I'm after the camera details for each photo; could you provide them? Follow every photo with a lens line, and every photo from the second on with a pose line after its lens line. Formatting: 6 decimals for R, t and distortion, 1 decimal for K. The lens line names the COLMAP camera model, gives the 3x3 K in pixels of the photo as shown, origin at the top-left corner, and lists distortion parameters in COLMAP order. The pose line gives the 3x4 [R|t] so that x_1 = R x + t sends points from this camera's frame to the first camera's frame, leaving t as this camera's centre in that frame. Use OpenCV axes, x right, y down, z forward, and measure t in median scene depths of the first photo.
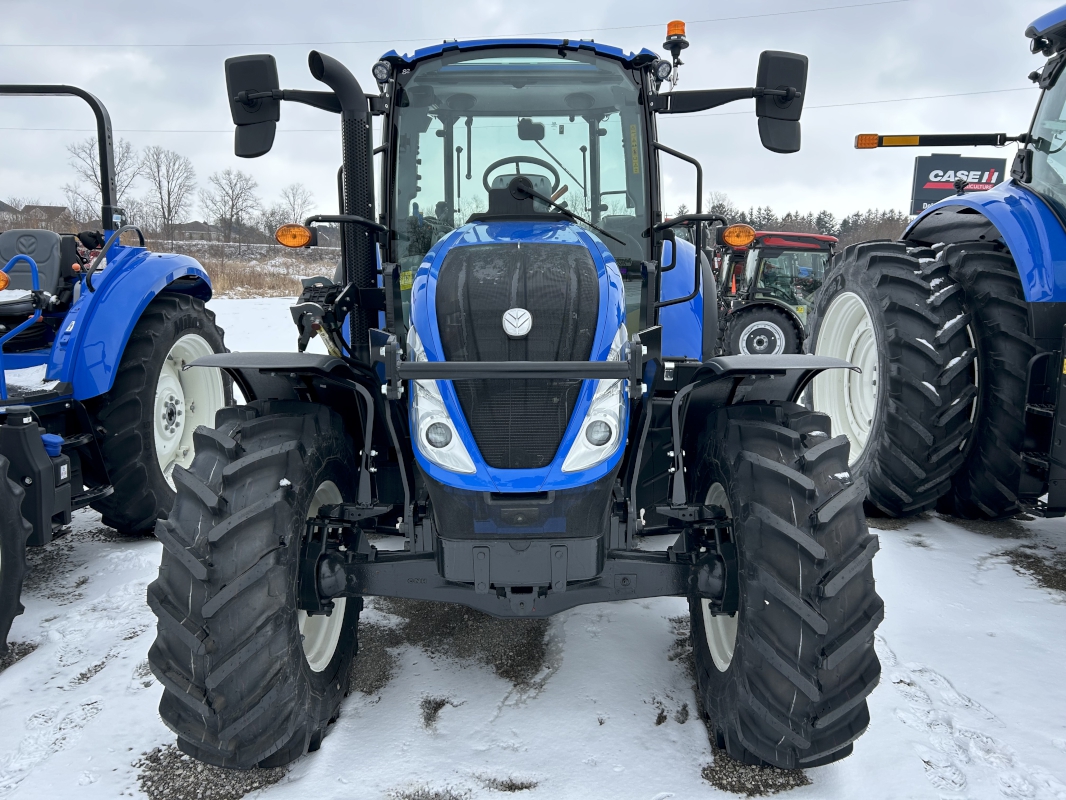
lens RADIAL K [[804.5, 0, 538.7], [0, 804.5, 398.6], [0, 0, 1]] dist [0.031784, -0.009924]
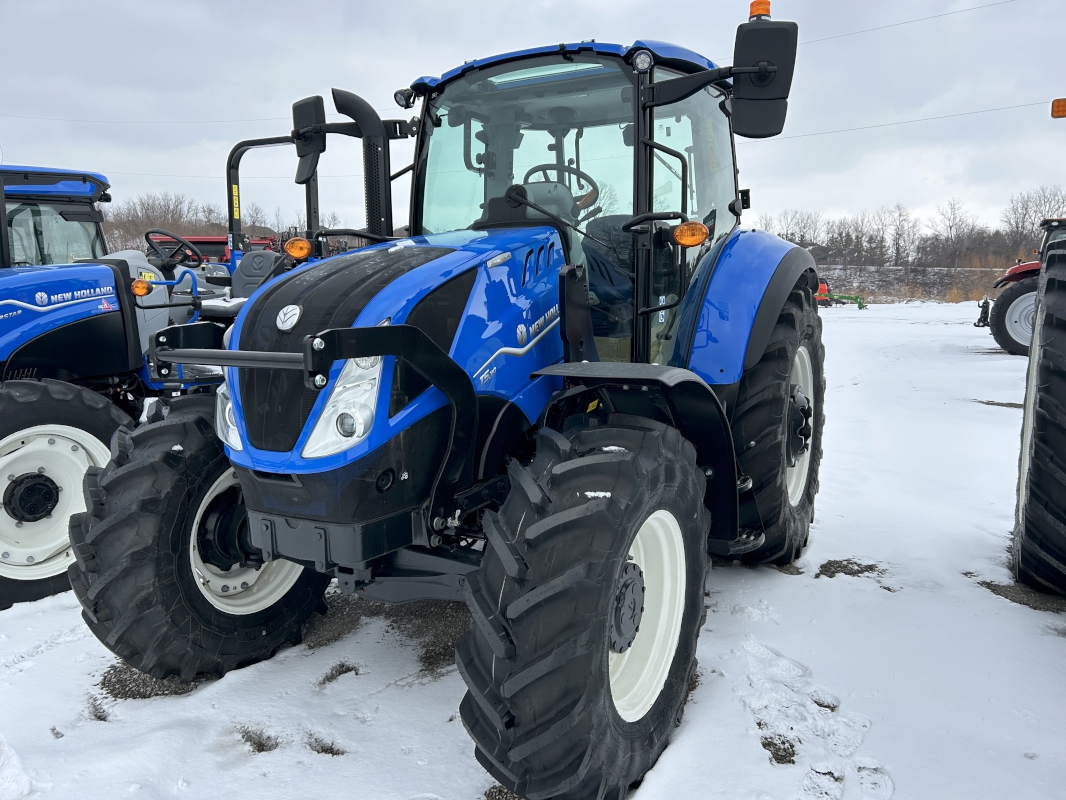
lens RADIAL K [[804.5, 0, 542.3], [0, 804.5, 405.5], [0, 0, 1]] dist [0.031784, -0.009924]
pose [[0.878110, 0.064730, -0.474060, 0.512182], [-0.070095, 0.997520, 0.006366, -0.004755], [0.473296, 0.027639, 0.880470, 0.124044]]
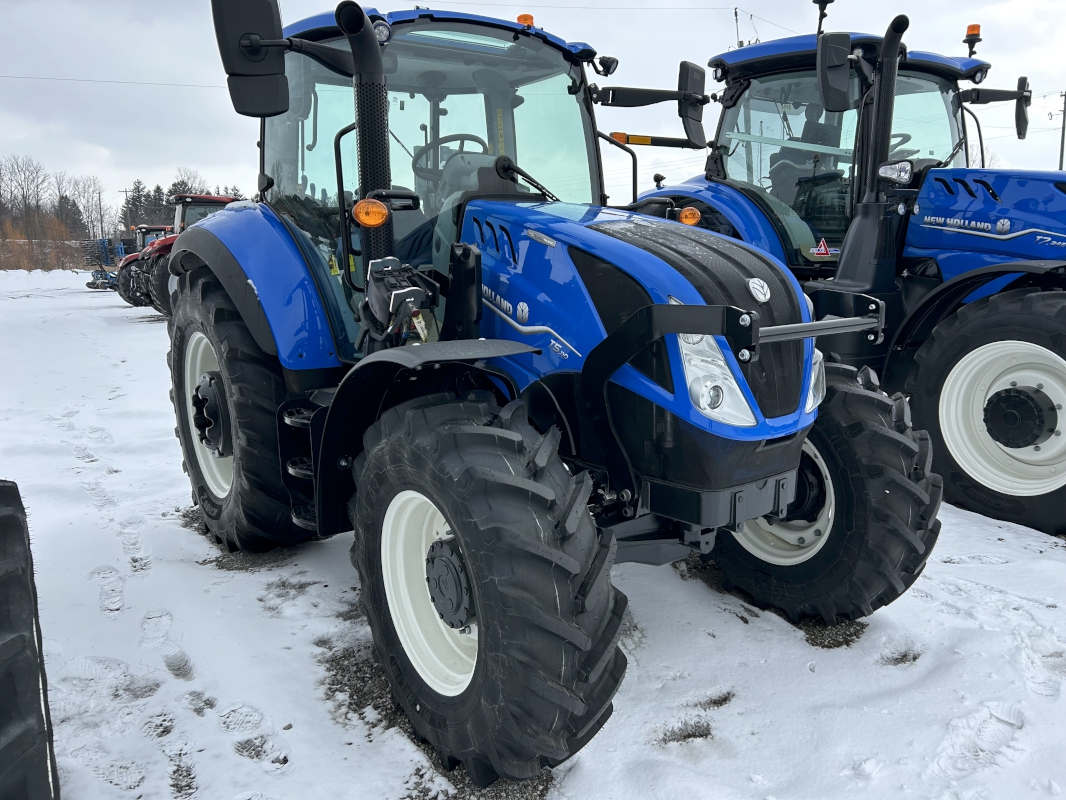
lens RADIAL K [[804.5, 0, 534.8], [0, 804.5, 394.4], [0, 0, 1]] dist [0.031784, -0.009924]
pose [[0.809363, -0.118342, 0.575263, -0.612801], [0.108317, 0.992764, 0.051833, -0.025447], [-0.577234, 0.020359, 0.816325, 0.156098]]
